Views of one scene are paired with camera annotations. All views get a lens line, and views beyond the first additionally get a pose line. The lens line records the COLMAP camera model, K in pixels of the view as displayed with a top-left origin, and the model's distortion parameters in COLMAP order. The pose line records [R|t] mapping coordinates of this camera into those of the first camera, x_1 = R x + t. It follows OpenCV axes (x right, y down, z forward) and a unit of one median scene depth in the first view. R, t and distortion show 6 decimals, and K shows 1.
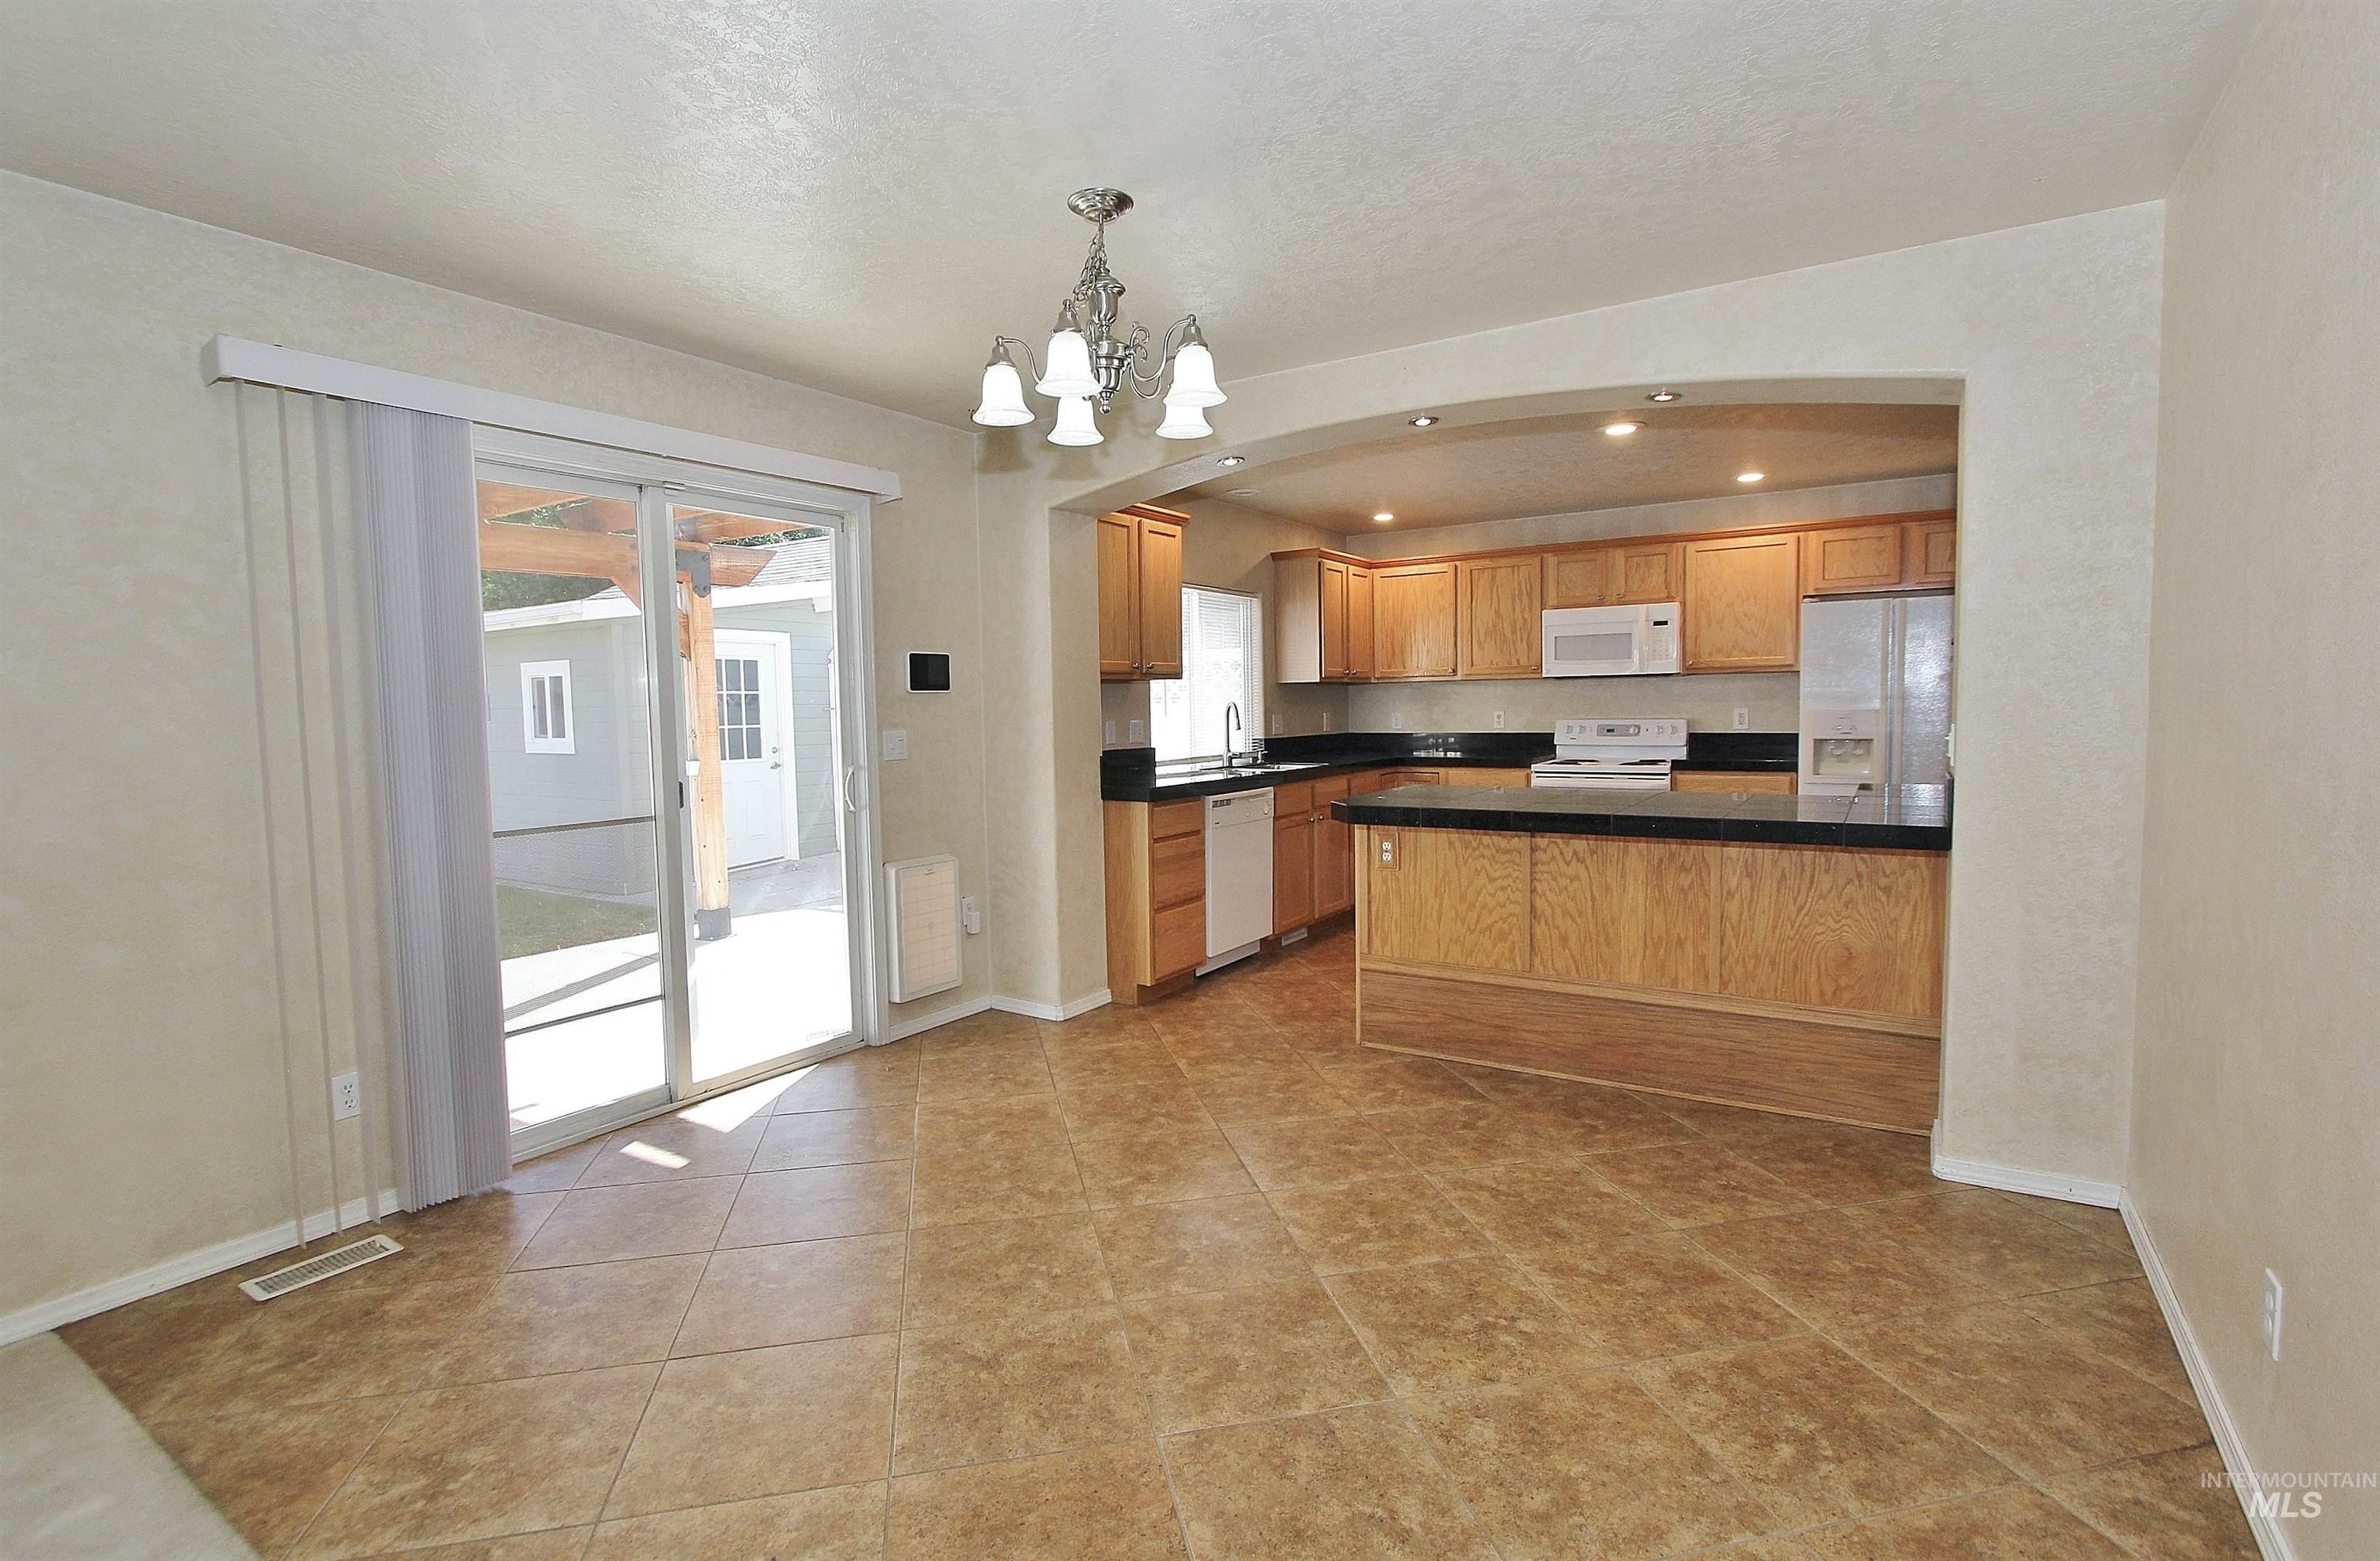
lens RADIAL K [[1102.2, 0, 1185.3], [0, 1102.2, 791.5], [0, 0, 1]] dist [-0.016107, 0.001997]
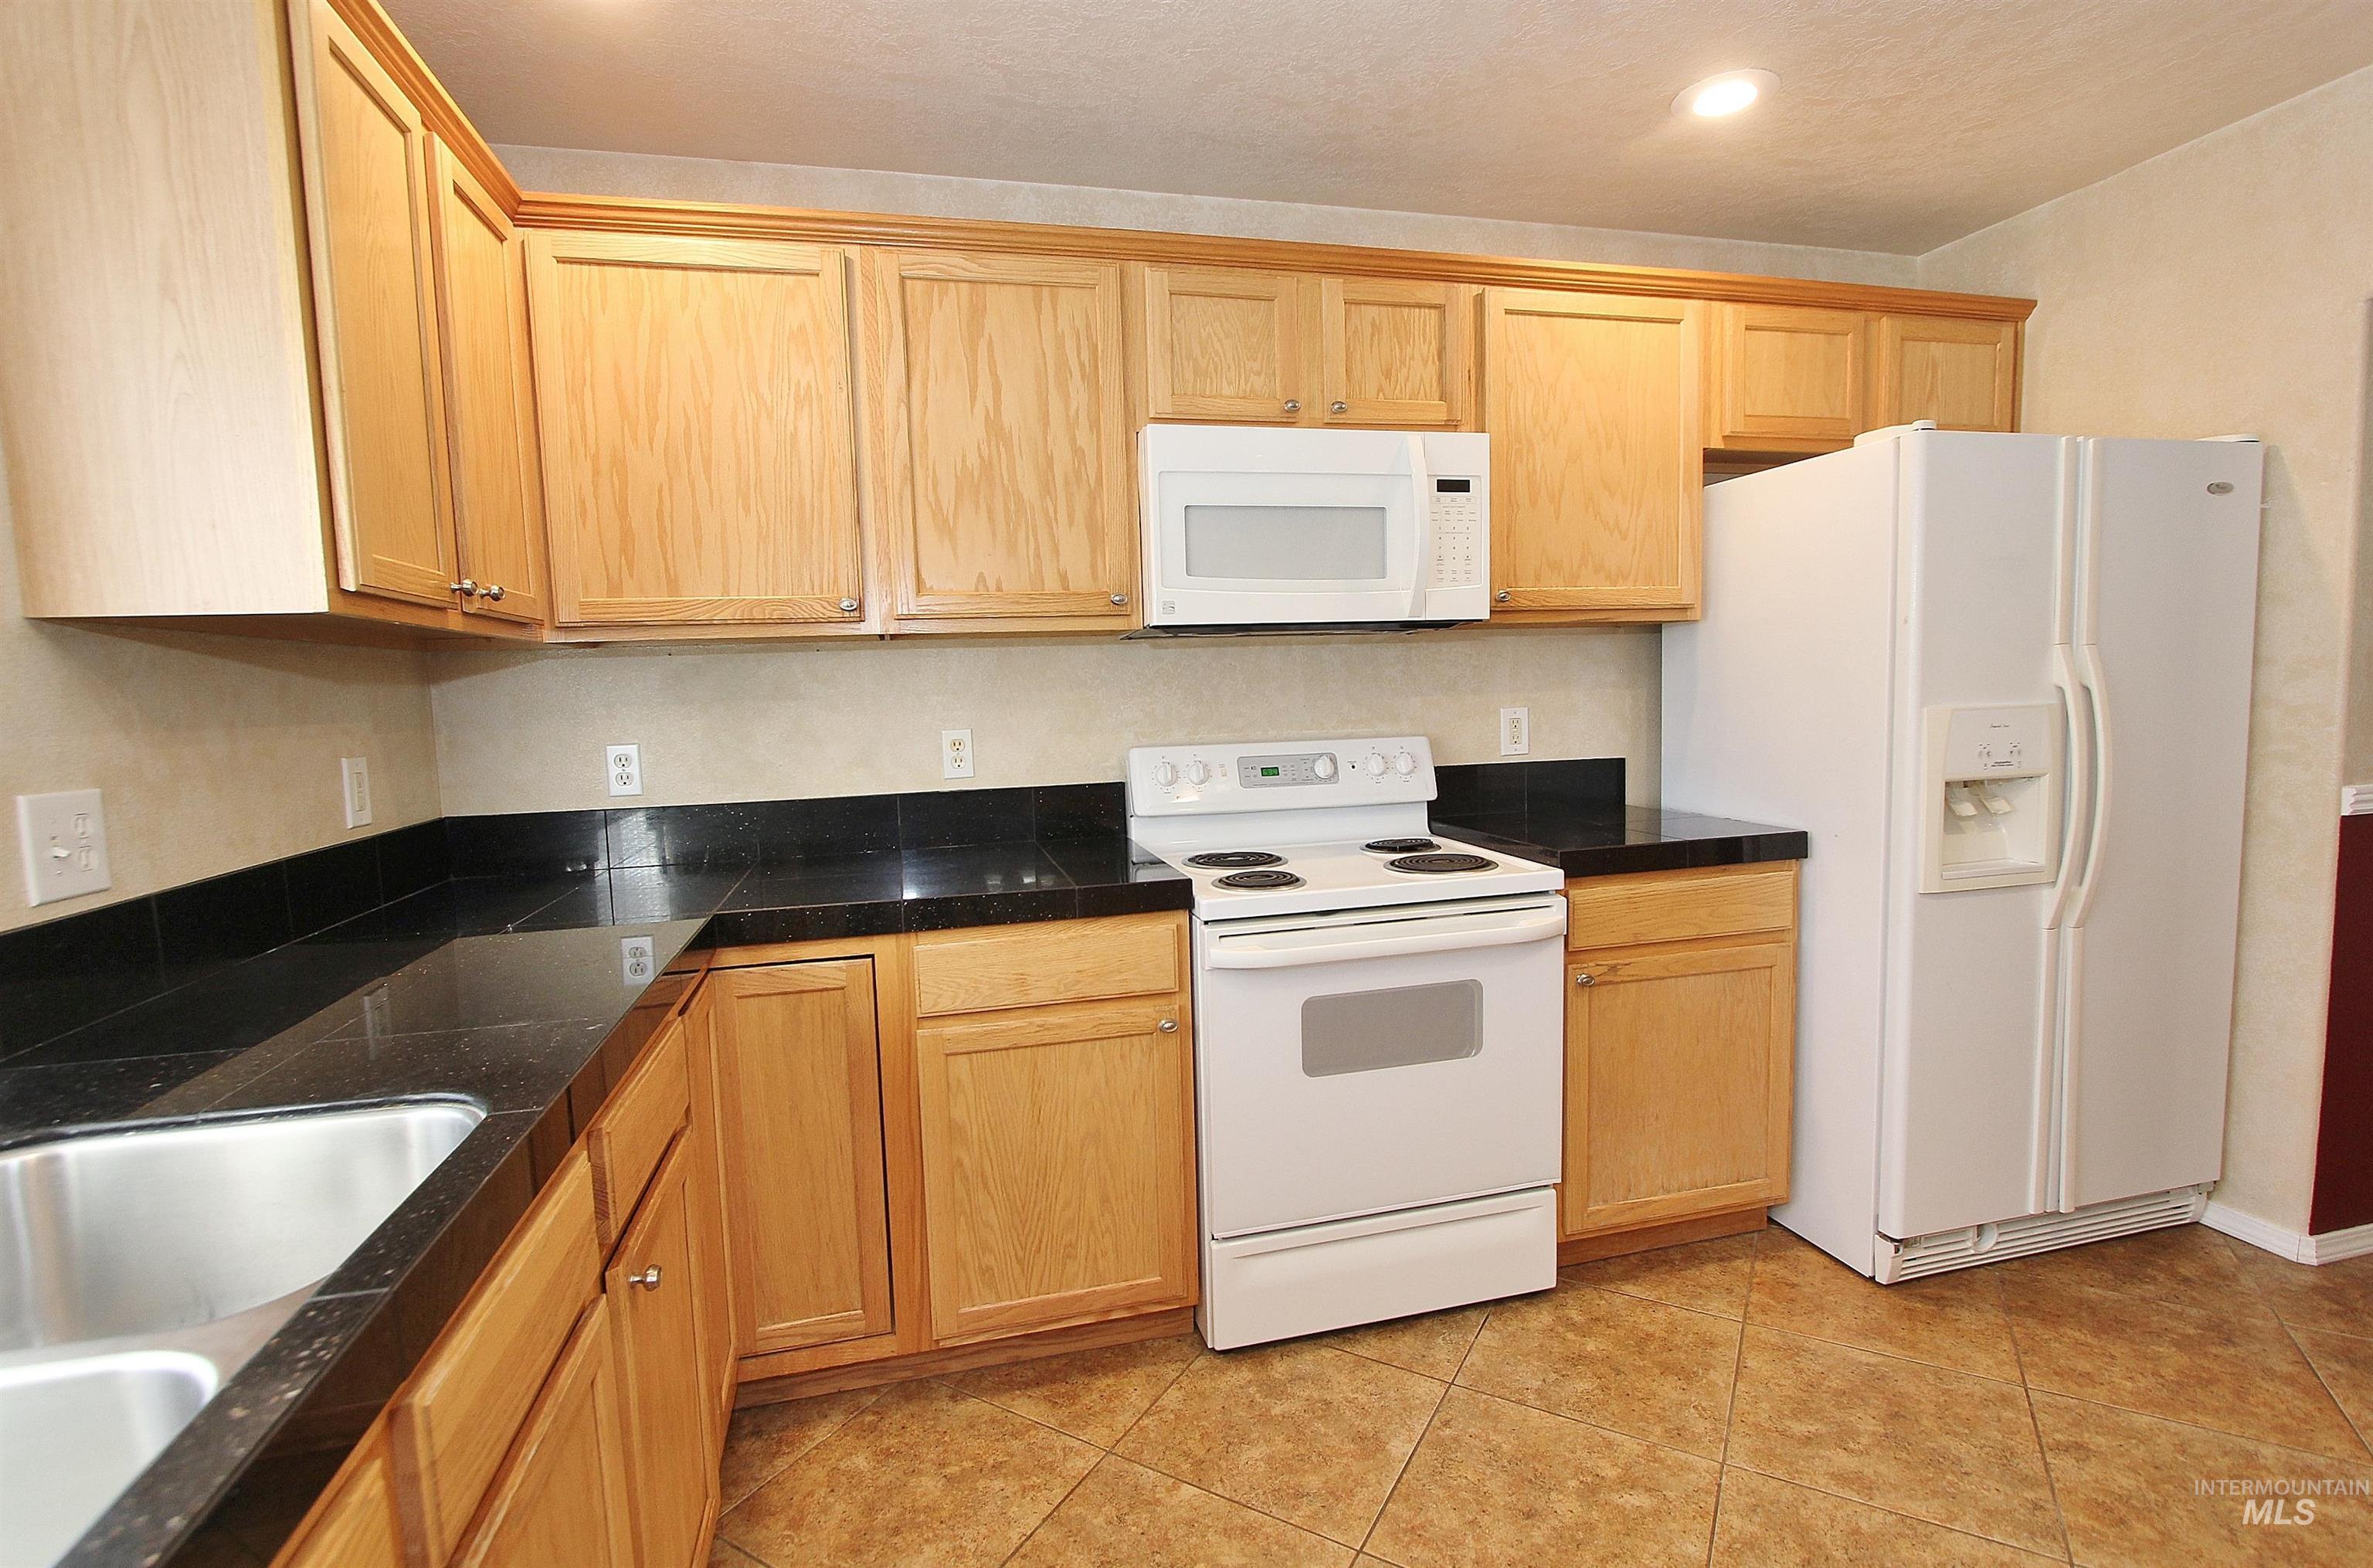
lens RADIAL K [[1098.9, 0, 1180.3], [0, 1098.9, 785.0], [0, 0, 1]] dist [-0.016107, 0.001997]
pose [[0.682643, -0.067237, 0.727652, 0.093037], [0.075121, 0.996939, 0.021645, -0.069871], [-0.726881, 0.039886, 0.685604, 0.859659]]
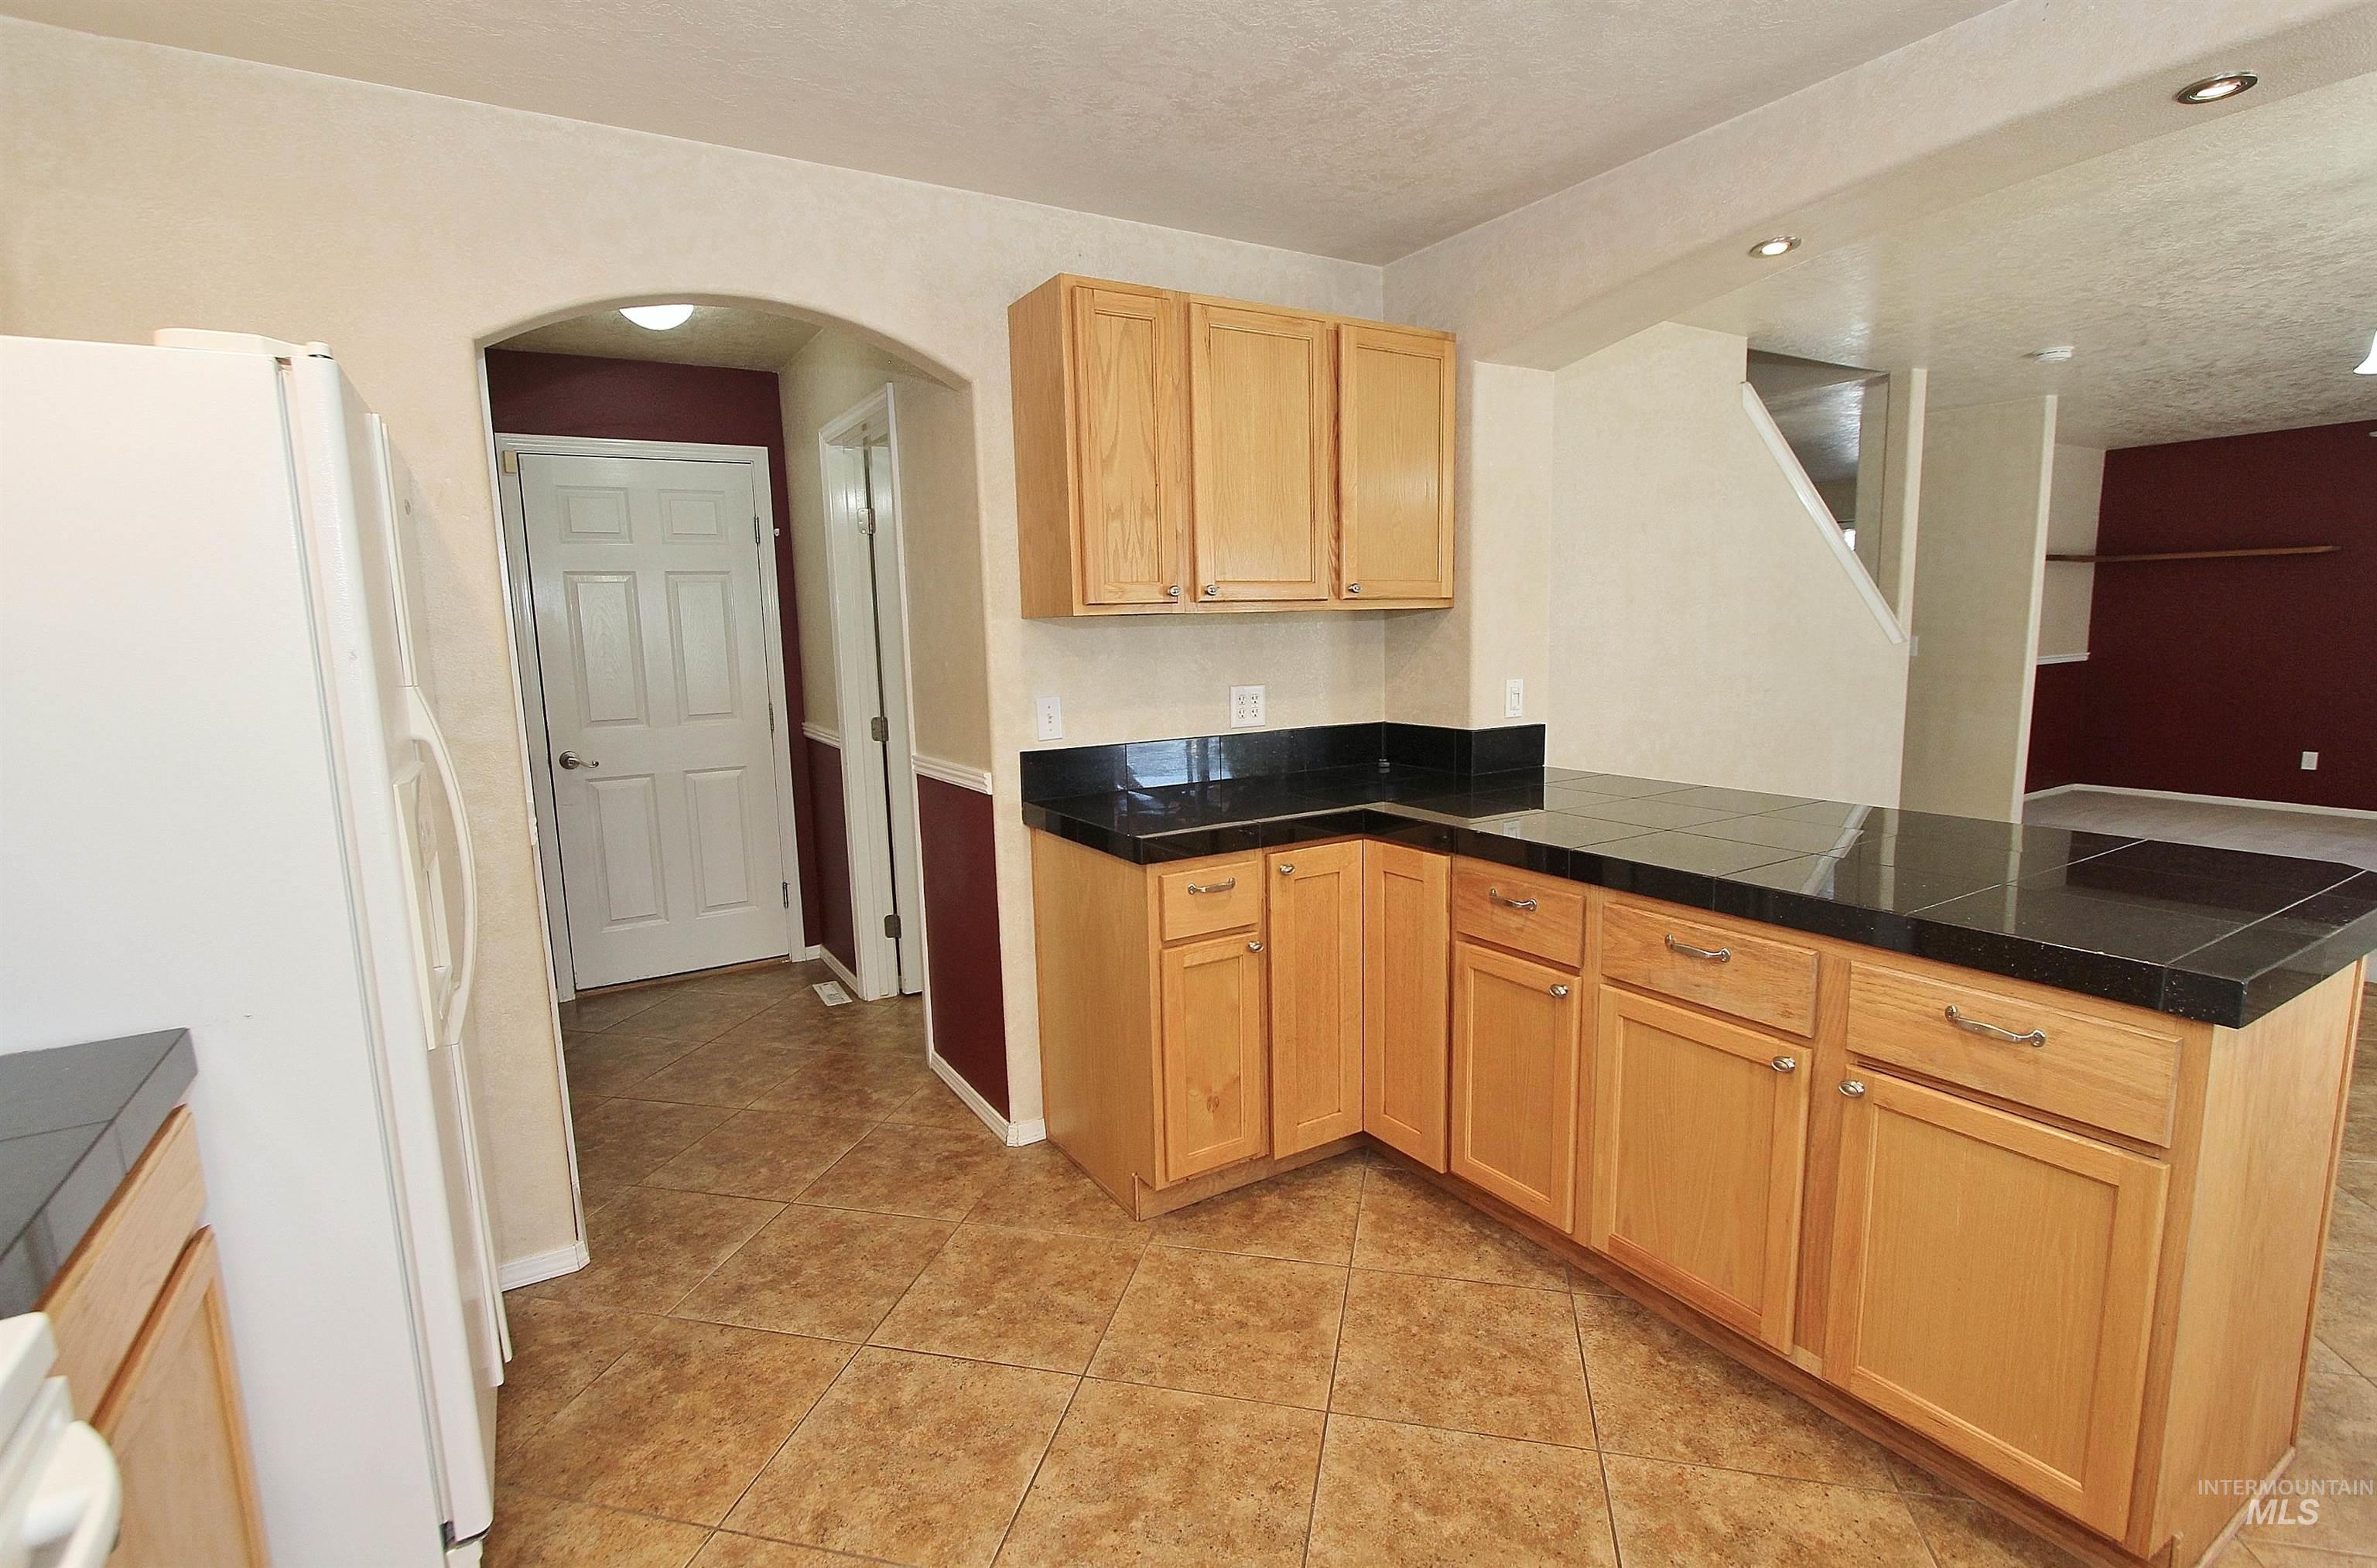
lens RADIAL K [[1100.7, 0, 1189.0], [0, 1100.7, 786.9], [0, 0, 1]] dist [-0.016107, 0.001997]
pose [[-0.902650, -0.022940, 0.429764, 0.258307], [0.073456, 0.975714, 0.206364, -0.103319], [-0.424061, 0.217843, -0.879043, 1.059883]]
